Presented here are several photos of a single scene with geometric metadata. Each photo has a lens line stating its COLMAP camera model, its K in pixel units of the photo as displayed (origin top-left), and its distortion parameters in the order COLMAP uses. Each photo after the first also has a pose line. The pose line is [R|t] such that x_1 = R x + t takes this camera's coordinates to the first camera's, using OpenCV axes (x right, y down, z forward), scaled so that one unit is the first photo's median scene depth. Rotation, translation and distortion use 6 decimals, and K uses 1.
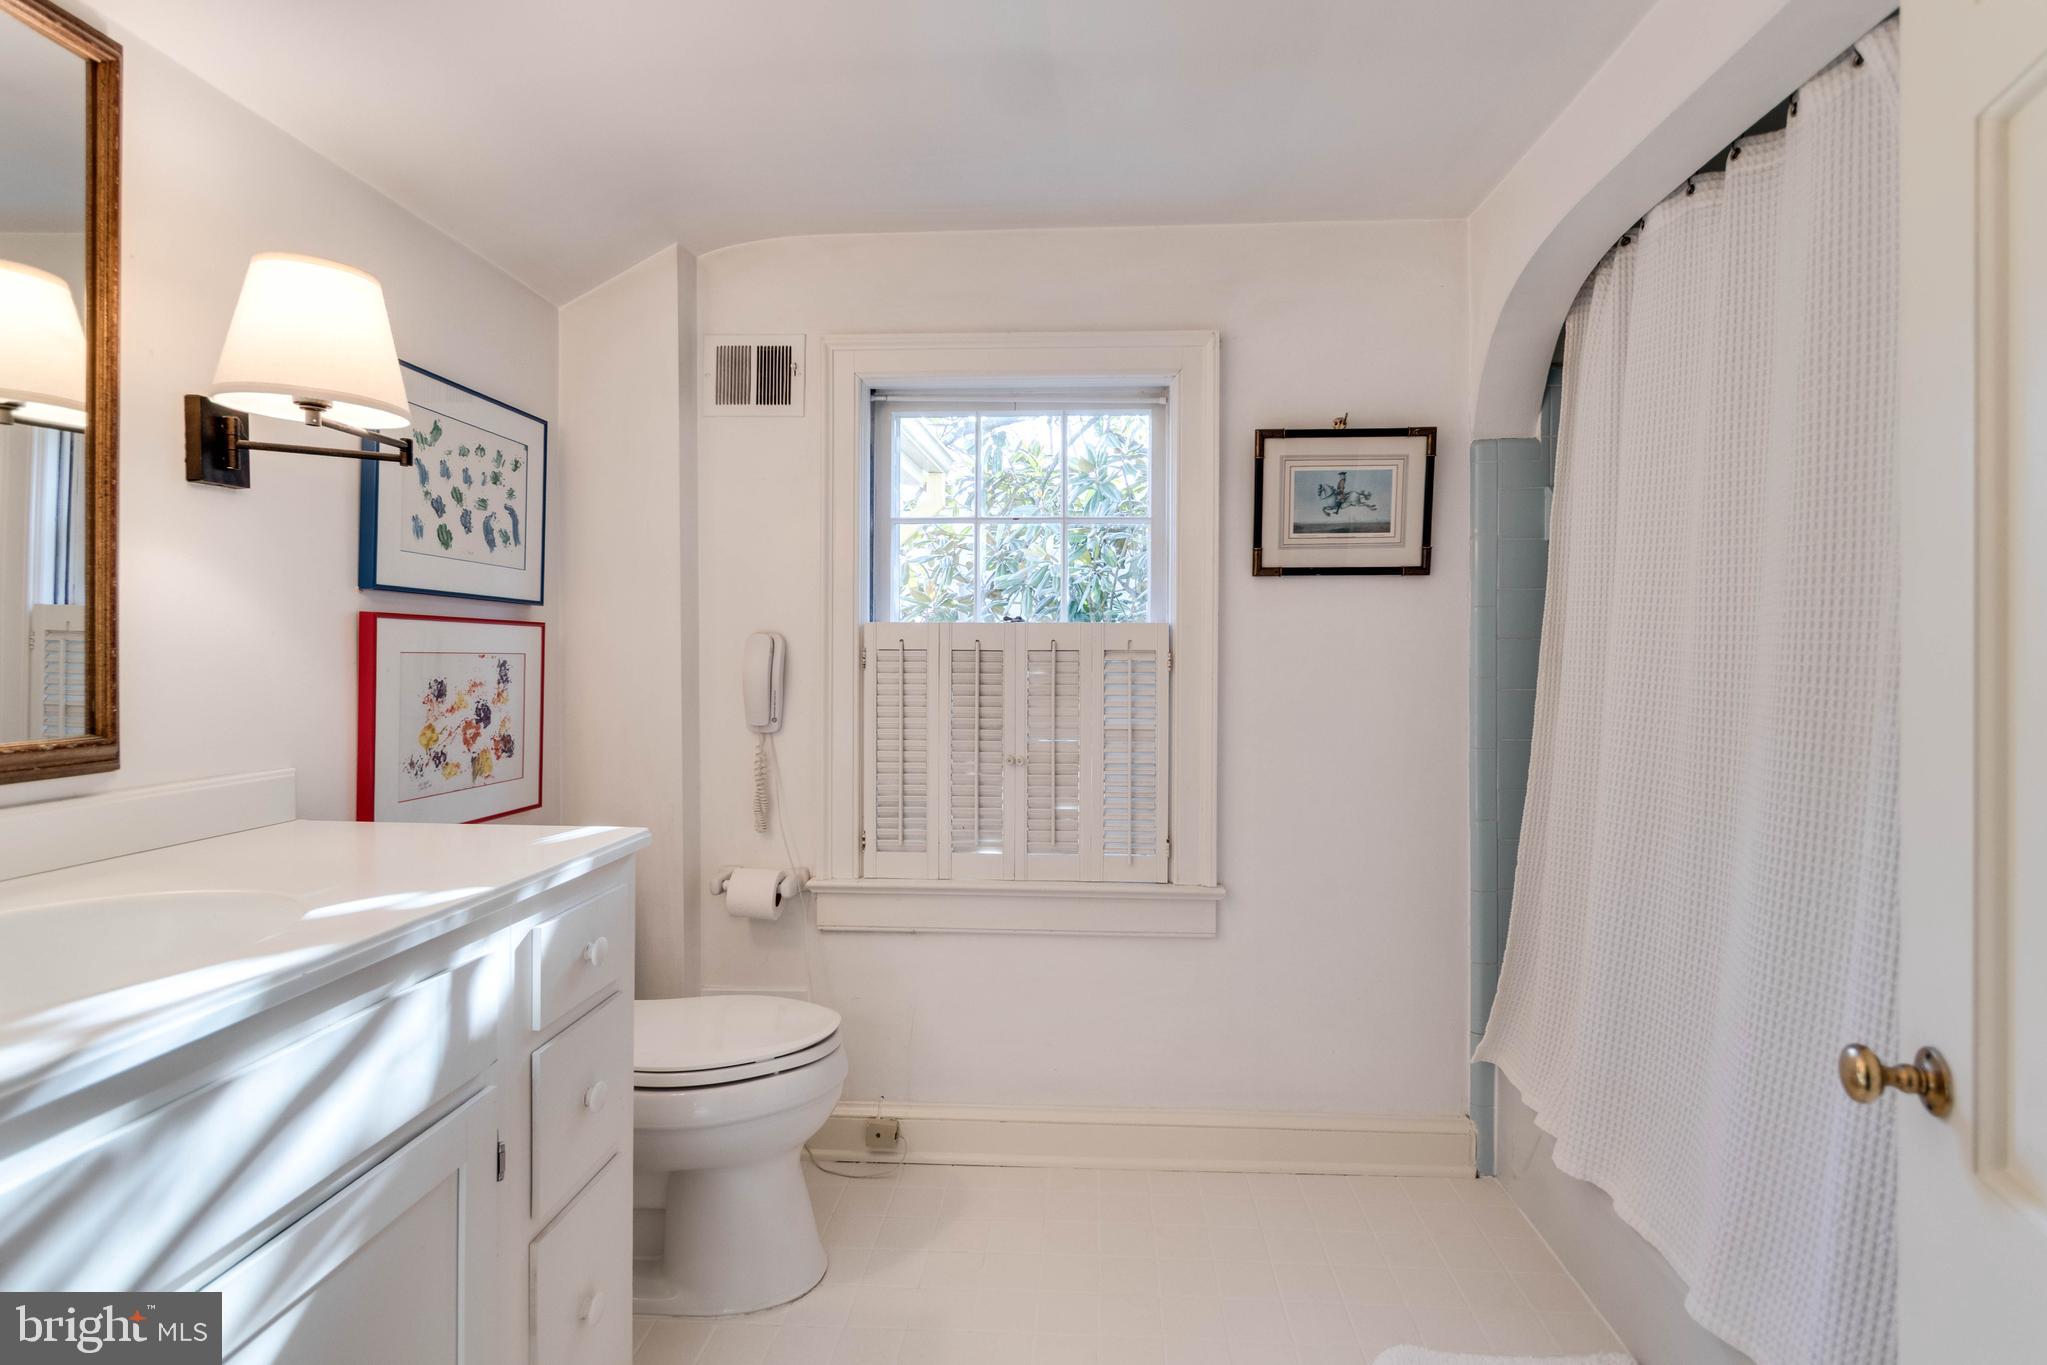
lens RADIAL K [[961.8, 0, 1022.3], [0, 961.8, 661.9], [0, 0, 1]] dist [-0.001623, -0.000781]
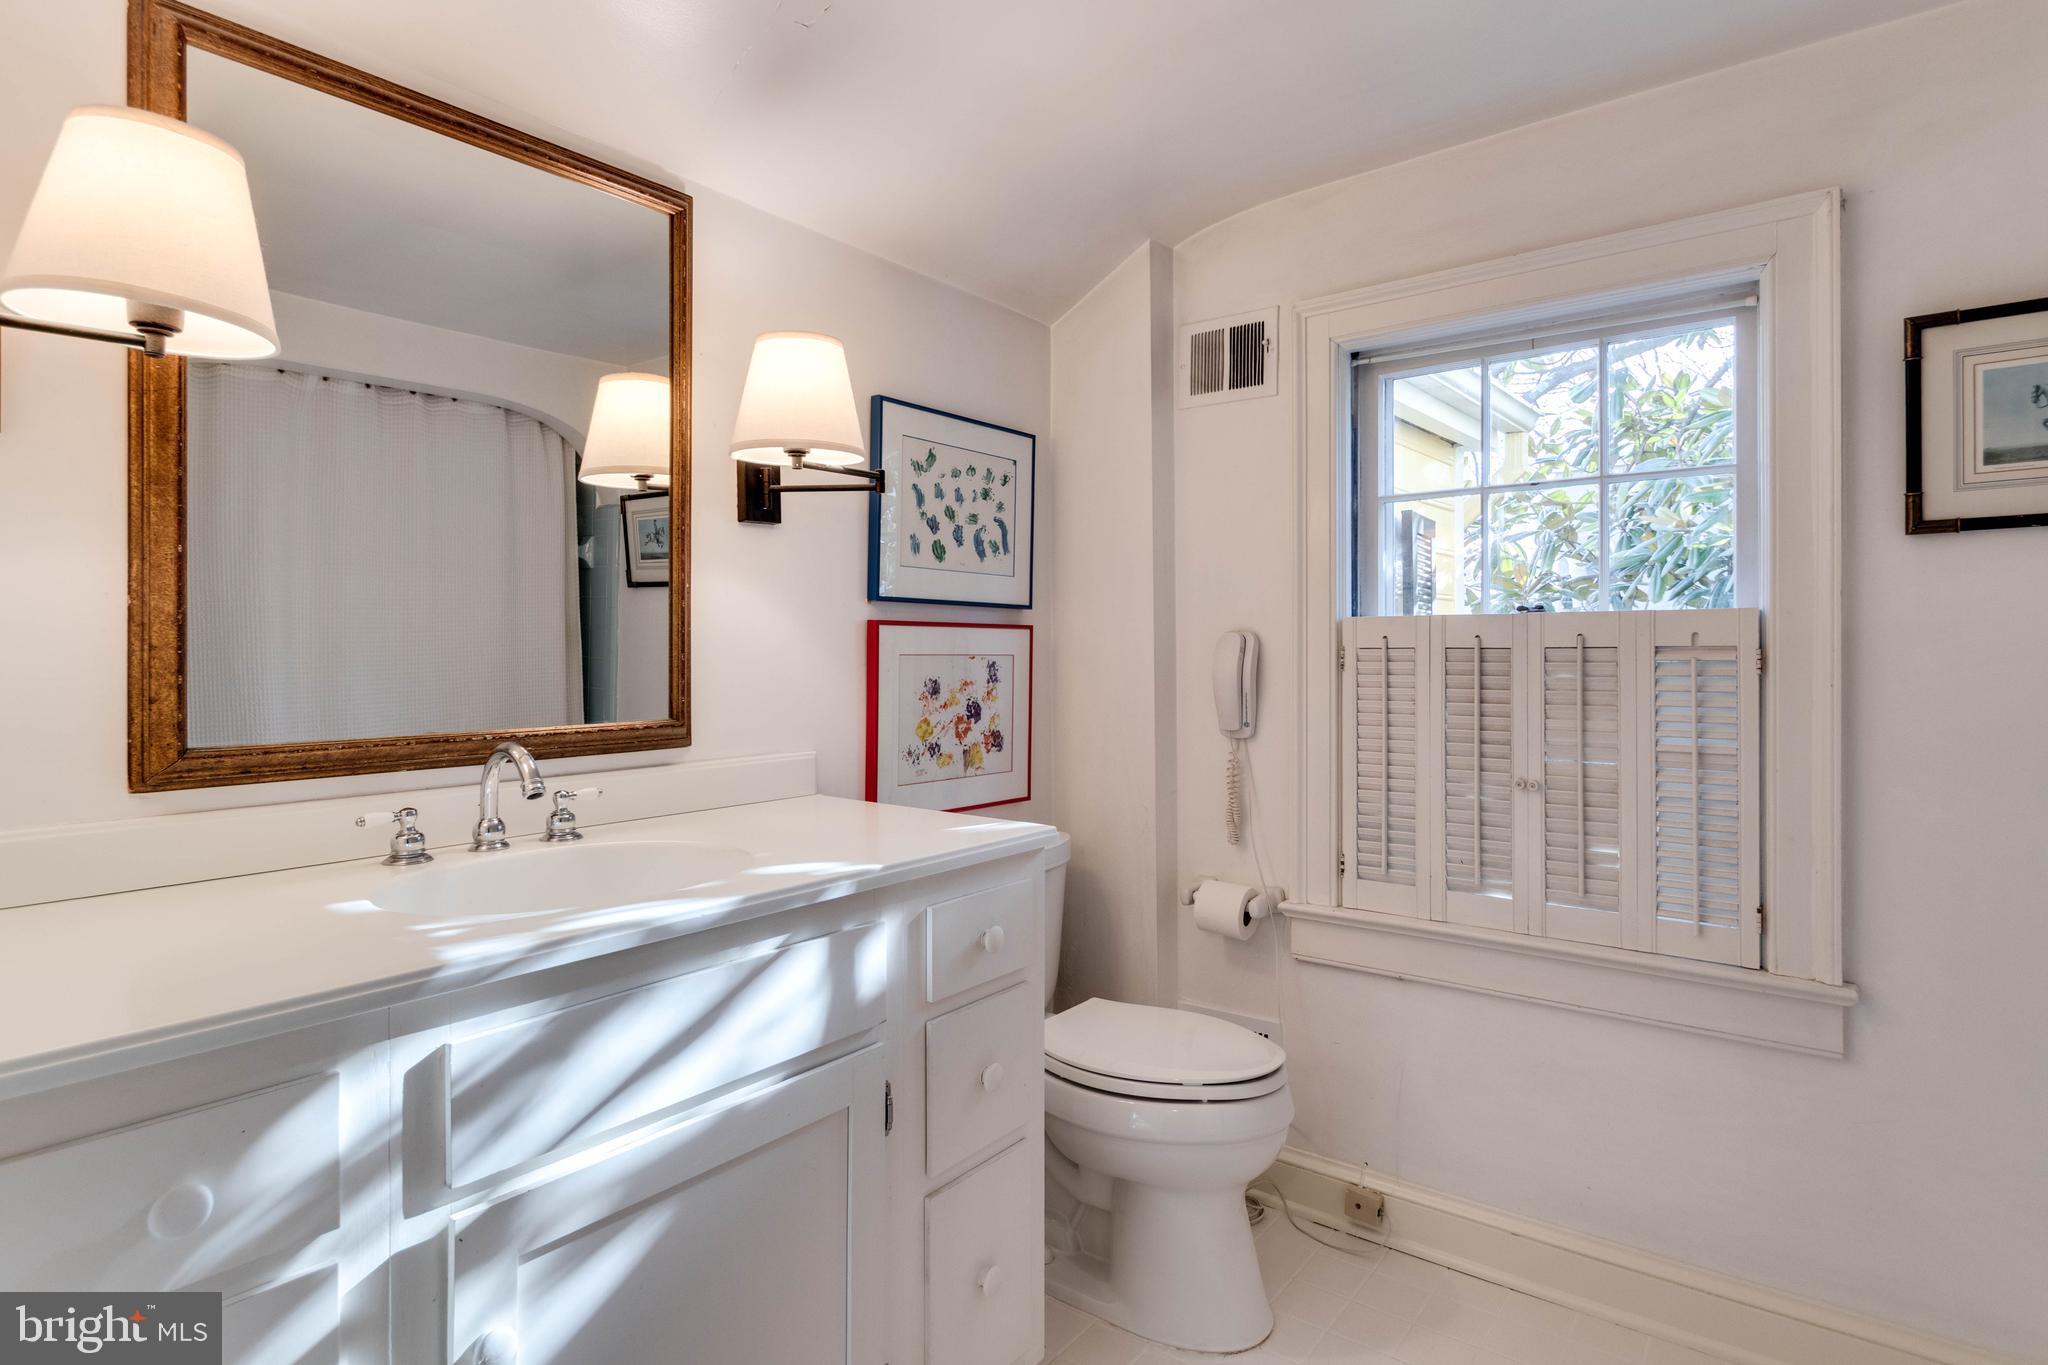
lens RADIAL K [[1050.1, 0, 1022.7], [0, 1050.1, 647.2], [0, 0, 1]] dist [-0.000041, 0.000957]
pose [[0.826026, -0.009628, -0.563549, 0.143878], [0.002367, 0.999905, -0.013613, -0.001248], [0.563626, 0.009911, 0.825970, 0.039499]]
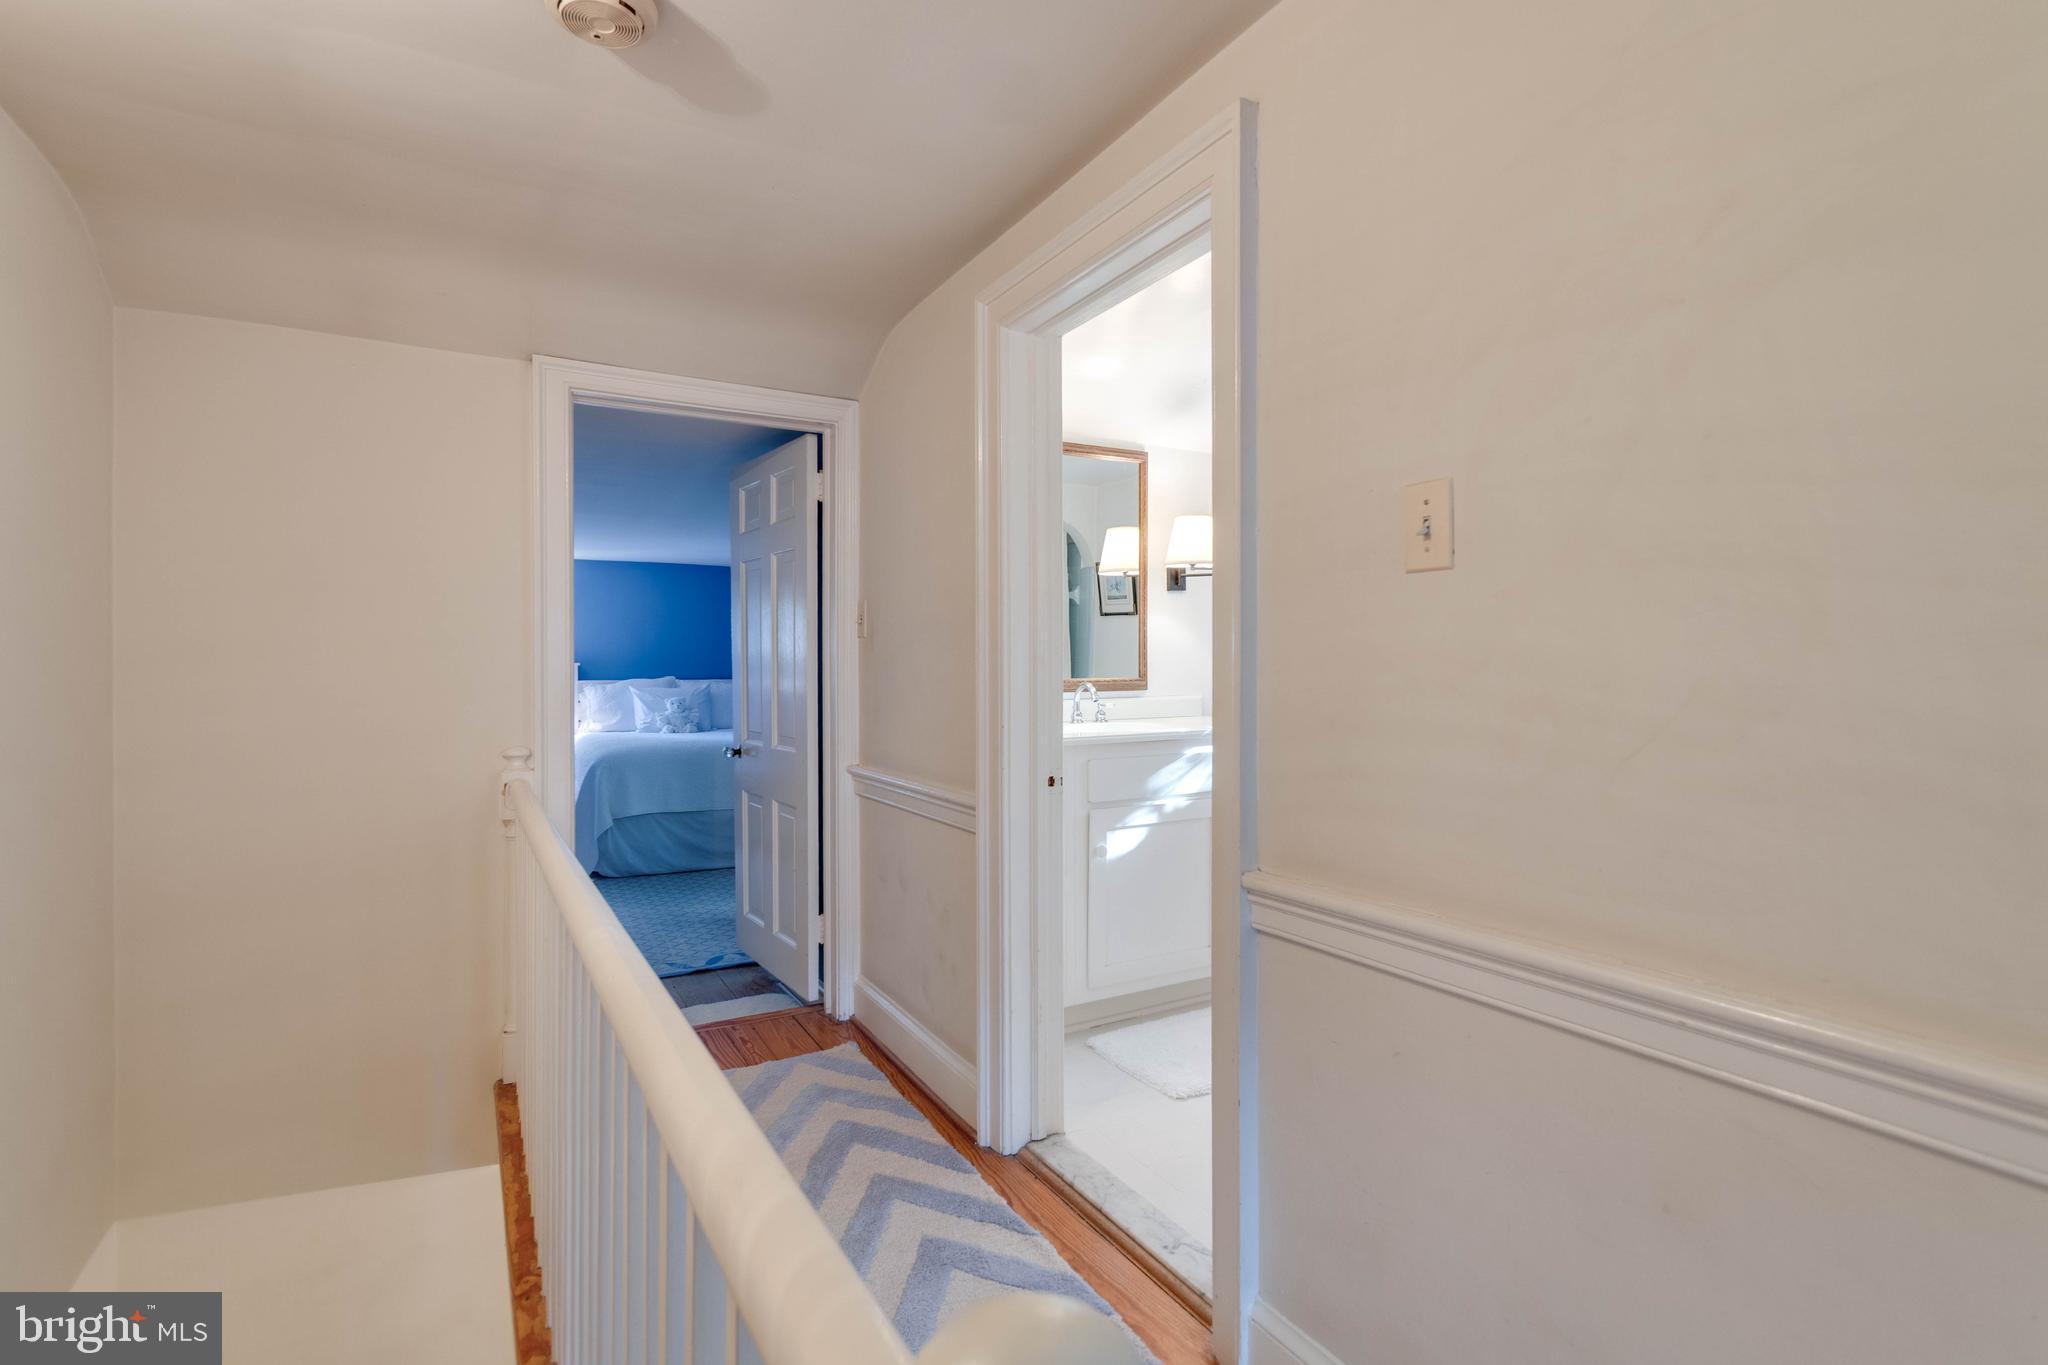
lens RADIAL K [[956.8, 0, 1023.5], [0, 956.8, 663.4], [0, 0, 1]] dist [-0.001830, -0.004708]
pose [[0.543092, -0.006519, -0.839648, 0.820382], [0.001216, 0.999975, -0.006977, 0.030682], [0.839673, 0.002768, 0.543086, -0.577078]]
